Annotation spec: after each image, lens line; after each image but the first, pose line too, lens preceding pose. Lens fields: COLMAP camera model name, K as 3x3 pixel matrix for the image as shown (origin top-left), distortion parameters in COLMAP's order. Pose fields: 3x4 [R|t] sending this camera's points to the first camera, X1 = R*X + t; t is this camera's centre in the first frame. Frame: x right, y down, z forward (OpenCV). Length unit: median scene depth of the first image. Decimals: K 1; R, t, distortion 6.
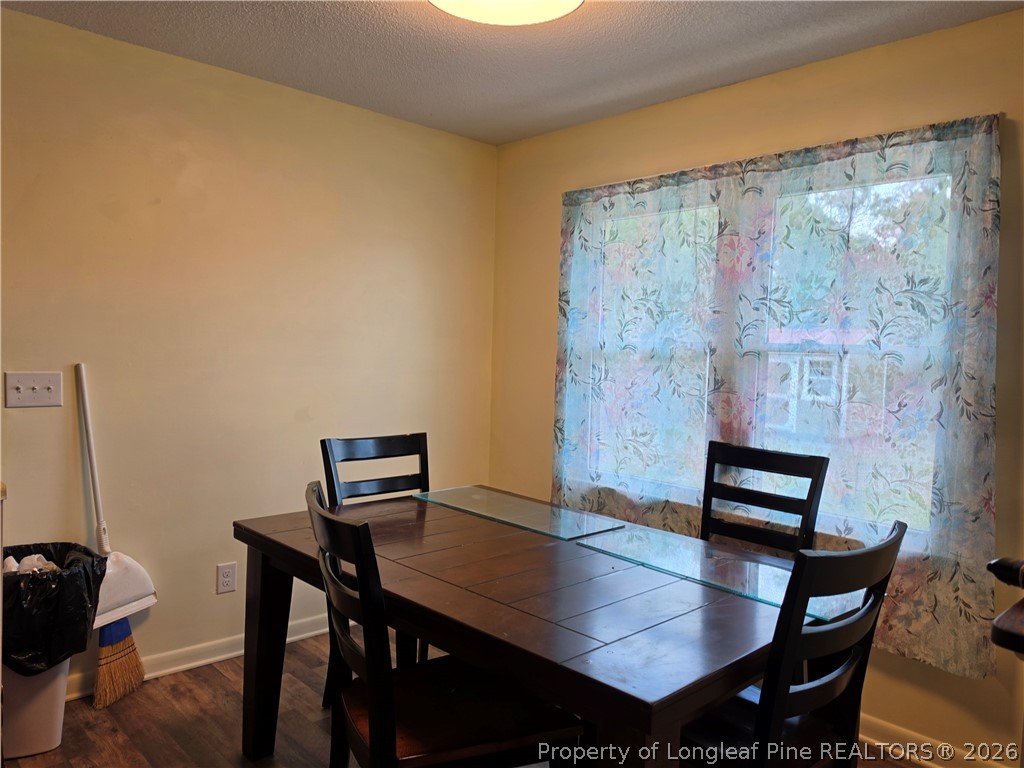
lens RADIAL K [[735.1, 0, 512.0], [0, 735.1, 384.0], [0, 0, 1]] dist [0.068747, -0.109807]
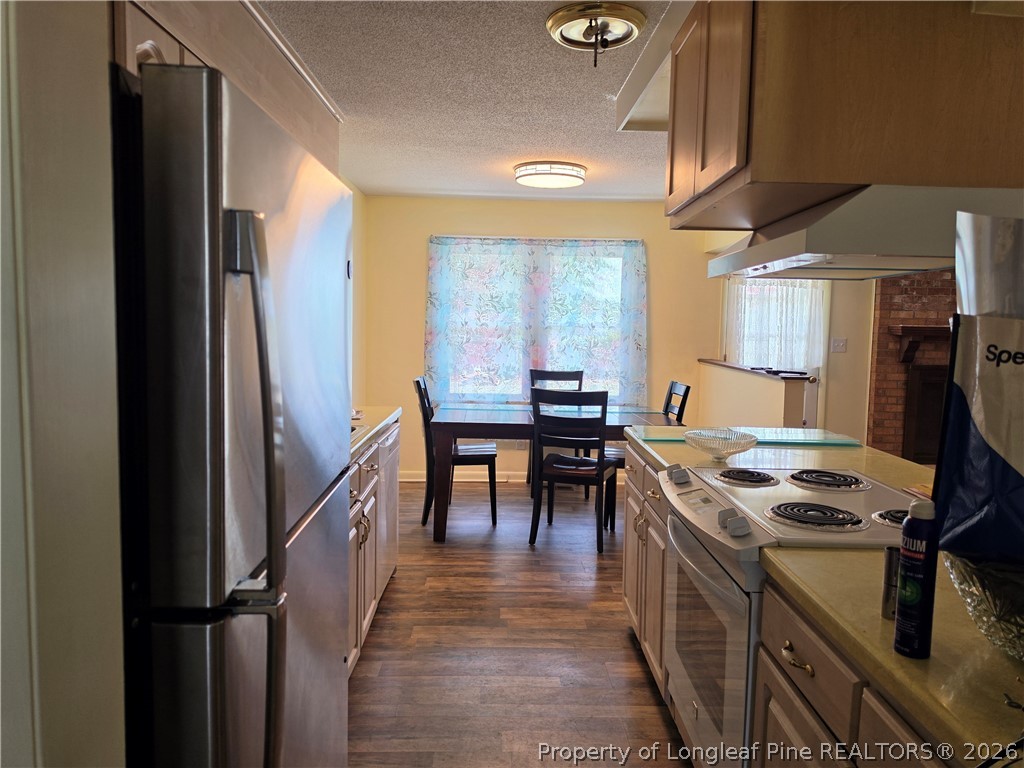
lens RADIAL K [[735.1, 0, 512.0], [0, 735.1, 384.0], [0, 0, 1]] dist [0.068747, -0.109807]
pose [[0.673453, -0.070950, 0.735817, -1.342925], [0.038471, 0.997398, 0.060961, -0.011518], [-0.738228, -0.012747, 0.674431, -0.387108]]
